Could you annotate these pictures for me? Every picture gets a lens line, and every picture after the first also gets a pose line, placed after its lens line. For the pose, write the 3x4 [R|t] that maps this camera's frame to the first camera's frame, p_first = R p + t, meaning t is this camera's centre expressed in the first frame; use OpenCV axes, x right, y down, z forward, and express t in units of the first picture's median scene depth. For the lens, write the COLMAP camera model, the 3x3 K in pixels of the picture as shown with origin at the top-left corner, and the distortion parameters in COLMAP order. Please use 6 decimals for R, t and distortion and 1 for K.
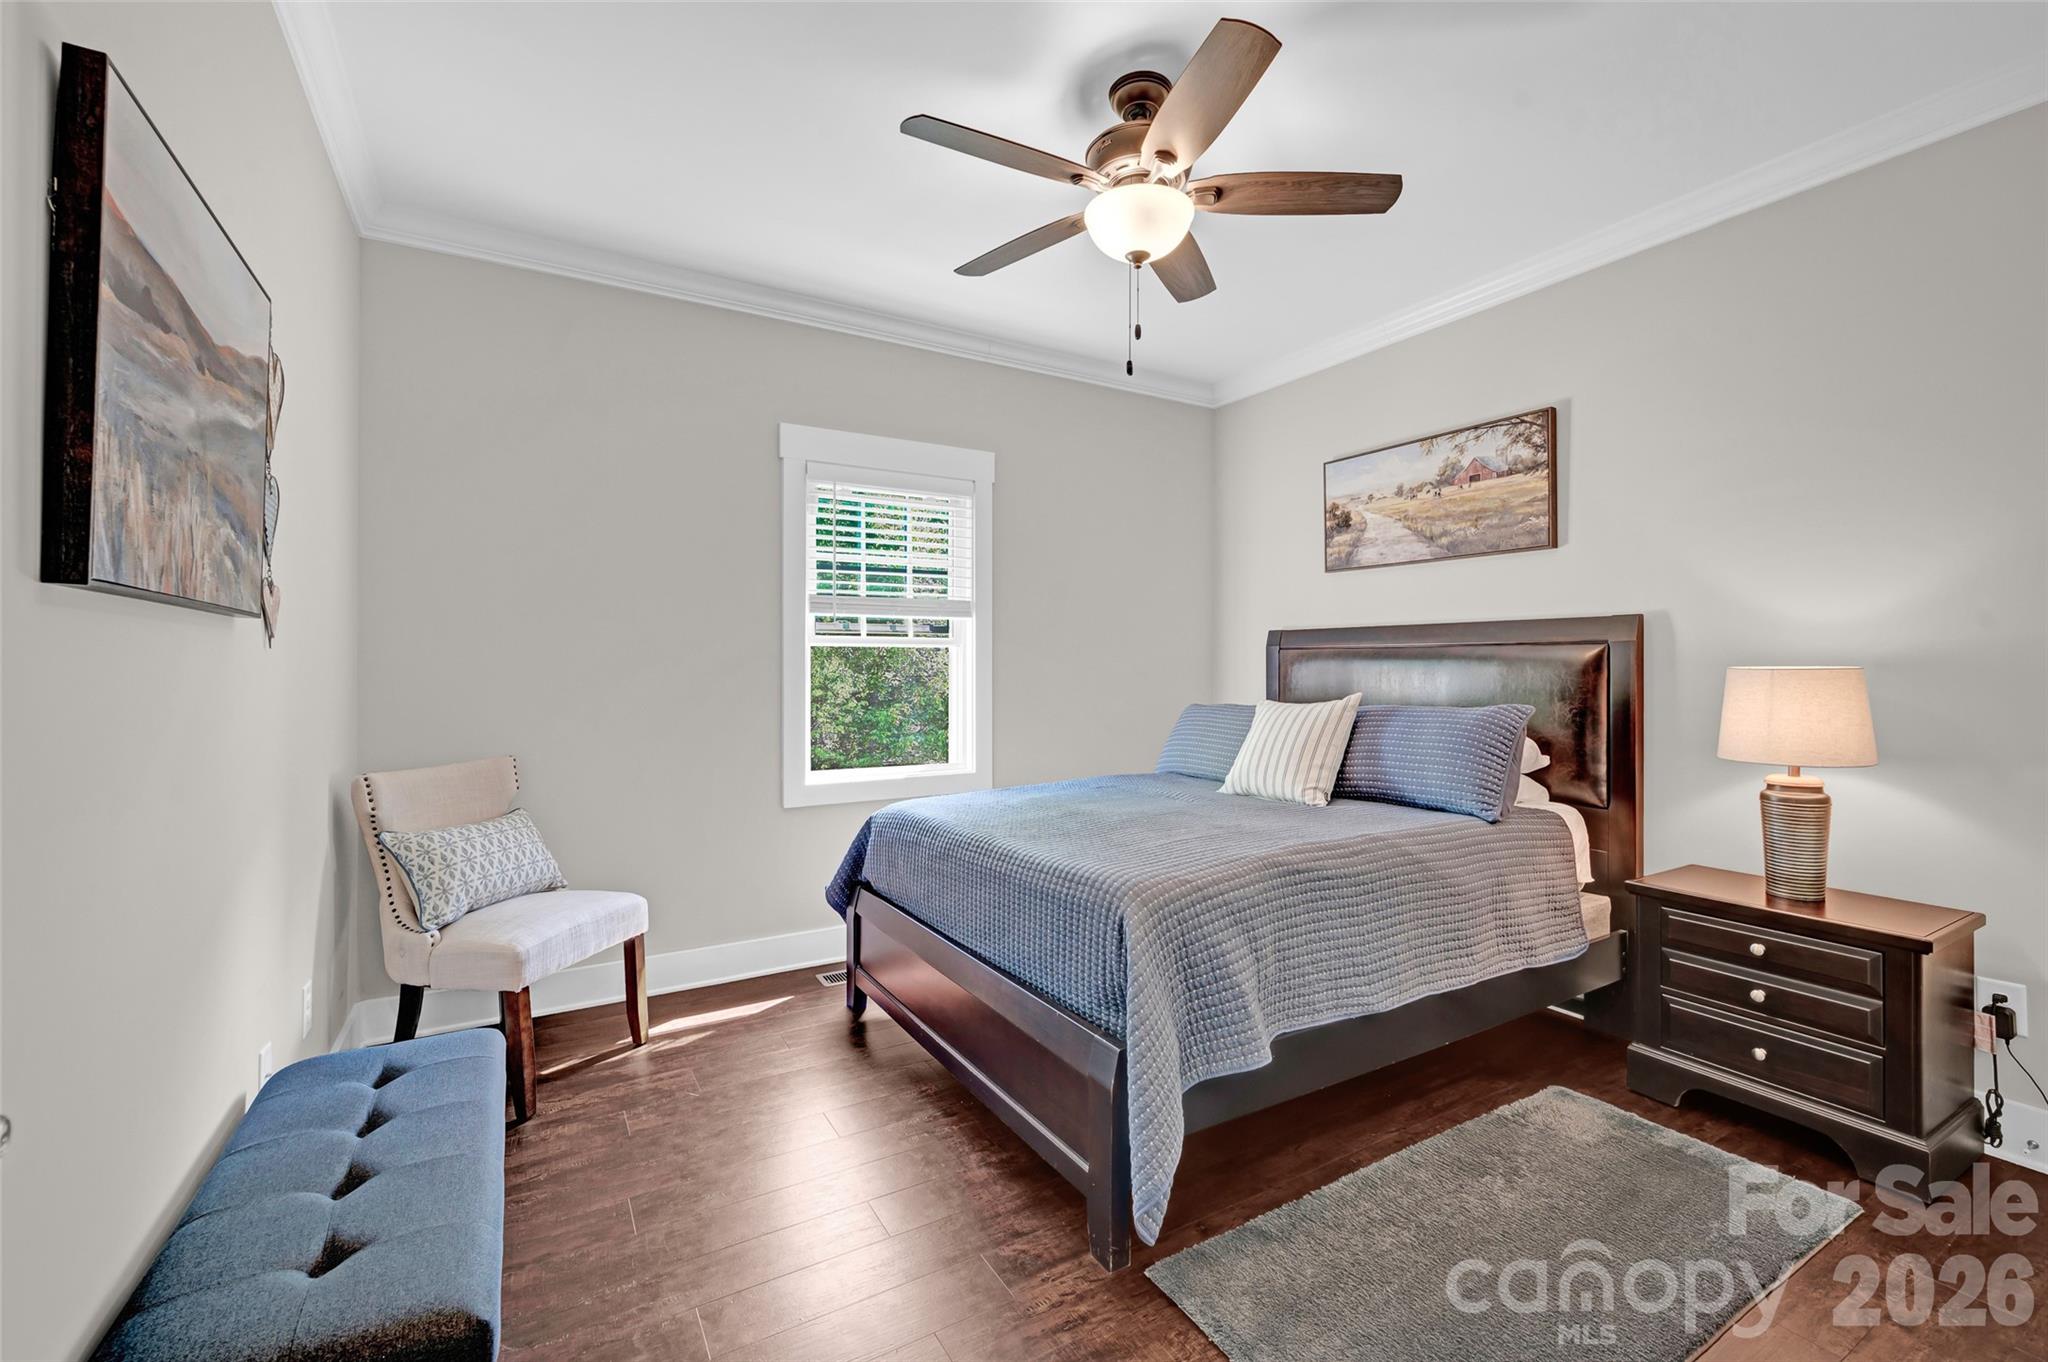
lens RADIAL K [[862.2, 0, 1026.5], [0, 862.2, 675.0], [0, 0, 1]] dist [-0.000780, -0.000174]
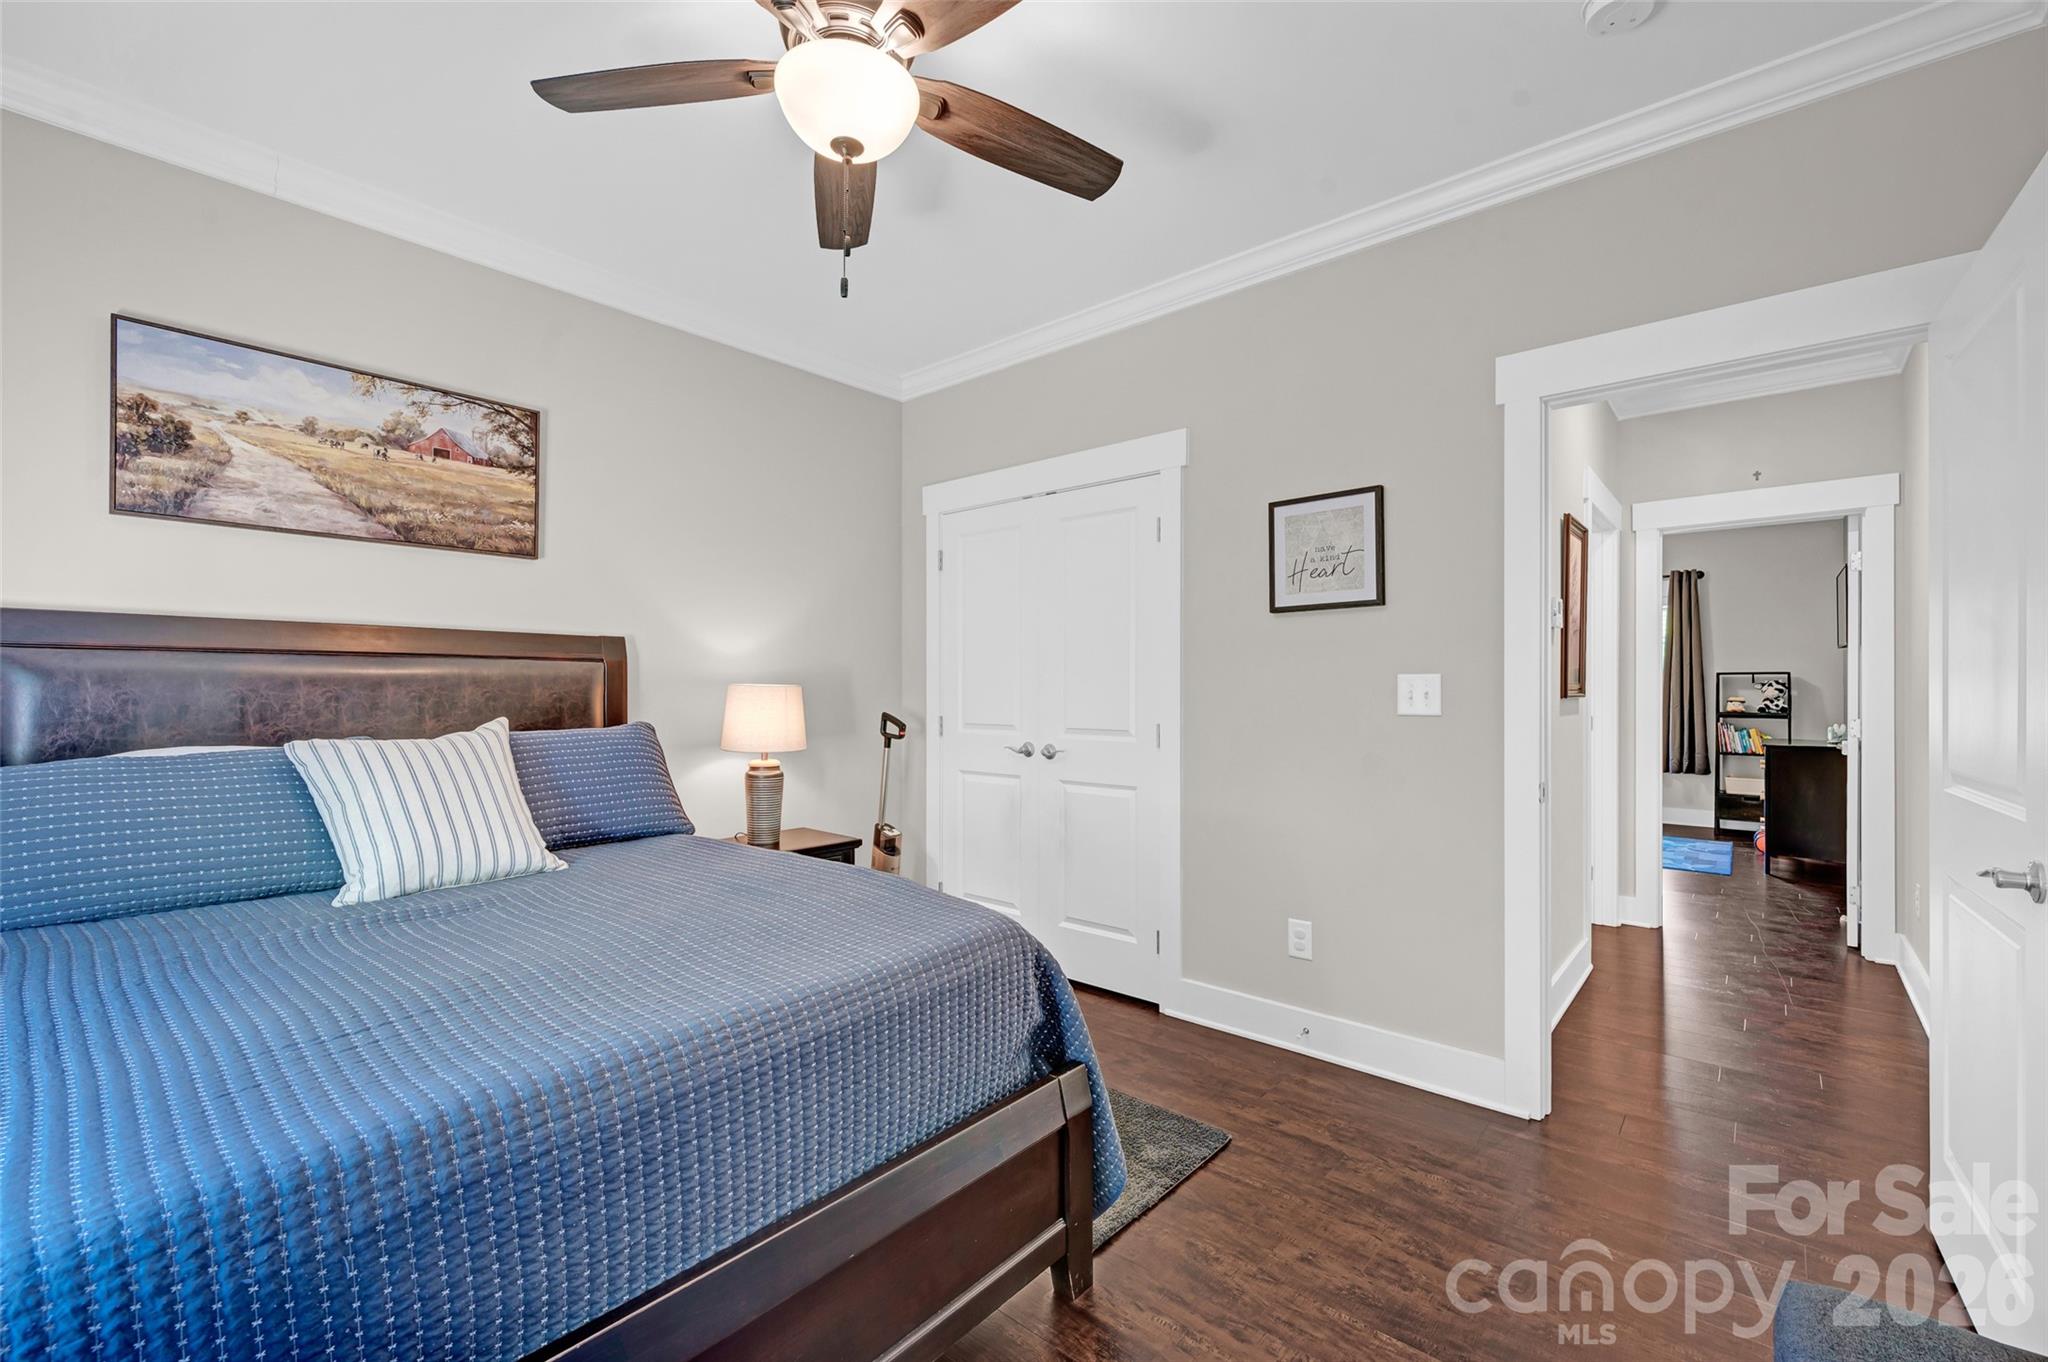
lens RADIAL K [[862.2, 0, 1026.5], [0, 862.2, 675.0], [0, 0, 1]] dist [-0.000780, -0.000174]
pose [[-0.317149, 0.011602, 0.948305, -0.424350], [0.005964, 0.999930, -0.010239, -0.006333], [-0.948357, 0.002408, -0.317196, 0.725948]]
